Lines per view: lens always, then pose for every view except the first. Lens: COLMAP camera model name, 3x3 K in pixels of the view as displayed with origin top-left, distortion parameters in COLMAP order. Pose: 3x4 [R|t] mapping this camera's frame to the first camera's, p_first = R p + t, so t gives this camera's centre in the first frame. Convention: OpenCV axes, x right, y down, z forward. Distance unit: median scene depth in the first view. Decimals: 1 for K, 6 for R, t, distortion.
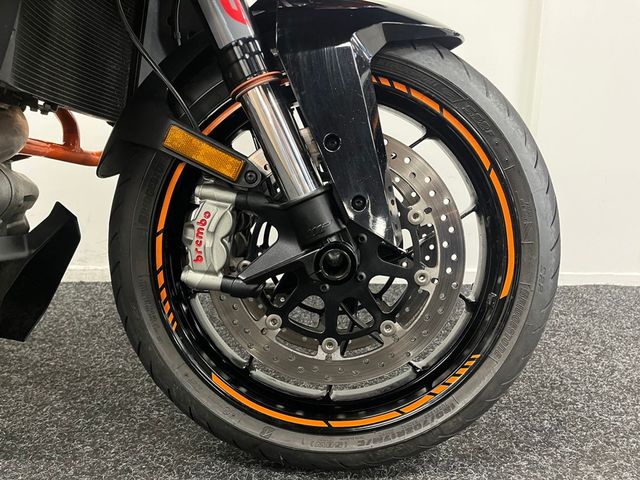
lens RADIAL K [[490.5, 0, 320.0], [0, 490.5, 240.0], [0, 0, 1]] dist [0.065183, -0.064181]
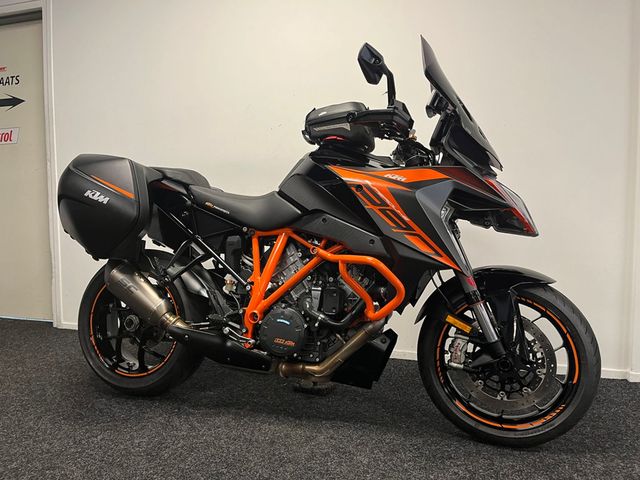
lens RADIAL K [[490.5, 0, 320.0], [0, 490.5, 240.0], [0, 0, 1]] dist [0.065183, -0.064181]
pose [[0.951840, 0.008853, -0.306467, -0.105053], [-0.052487, 0.989532, -0.134431, -0.206502], [0.302069, 0.144043, 0.942341, -1.981222]]
